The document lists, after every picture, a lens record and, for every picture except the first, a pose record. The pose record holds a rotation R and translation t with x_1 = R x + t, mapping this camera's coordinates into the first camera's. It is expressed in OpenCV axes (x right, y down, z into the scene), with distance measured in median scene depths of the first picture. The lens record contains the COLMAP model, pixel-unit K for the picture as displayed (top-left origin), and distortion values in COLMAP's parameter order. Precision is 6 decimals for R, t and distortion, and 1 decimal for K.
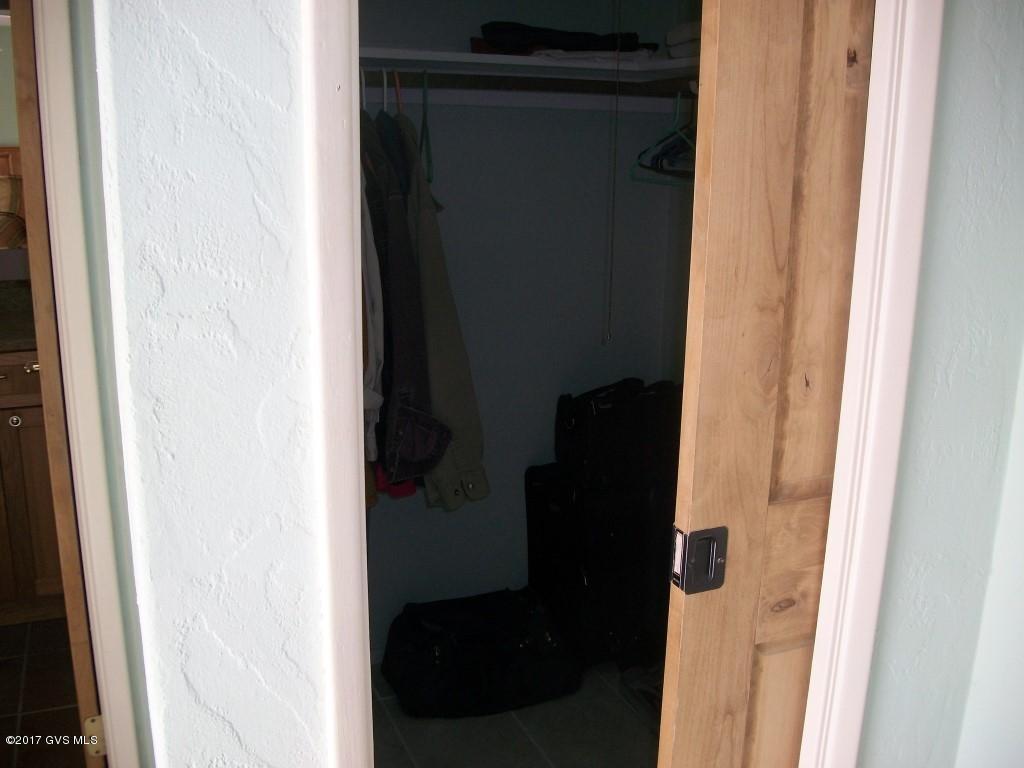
lens RADIAL K [[972.0, 0, 512.0], [0, 972.0, 384.0], [0, 0, 1]] dist [-0.138052, 0.027656]
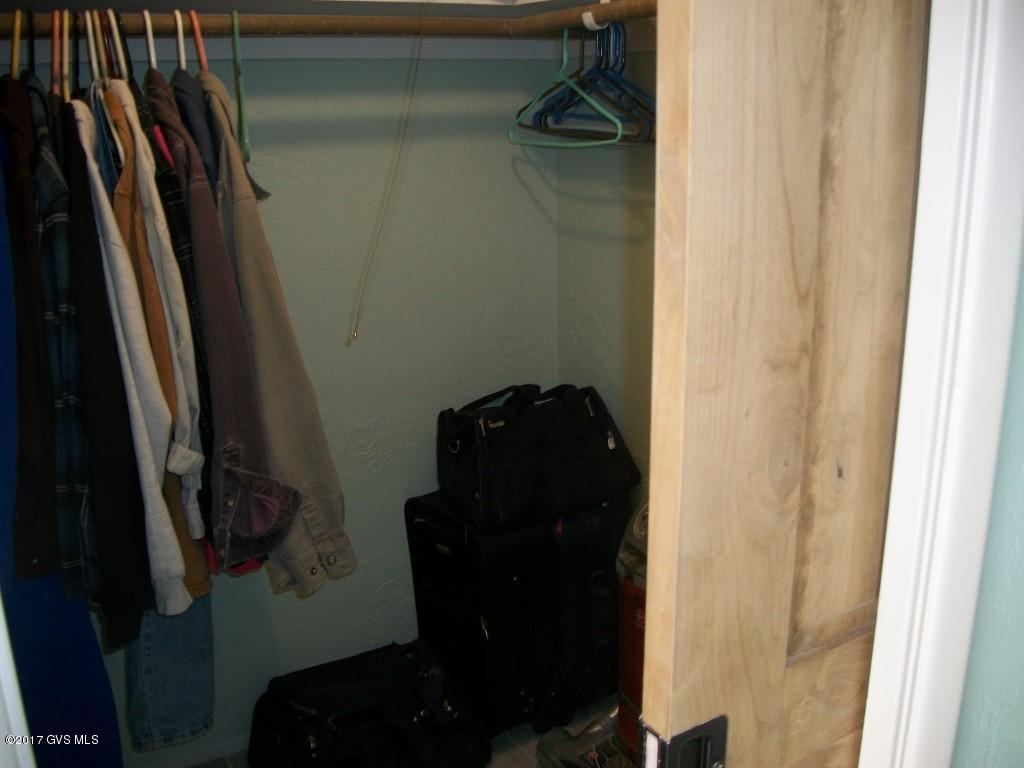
lens RADIAL K [[972.0, 0, 512.0], [0, 972.0, 384.0], [0, 0, 1]] dist [-0.138052, 0.027656]
pose [[0.990150, -0.070408, 0.121019, 0.028523], [0.065774, 0.996955, 0.041876, -0.097408], [-0.123599, -0.033504, 0.991767, 0.419609]]
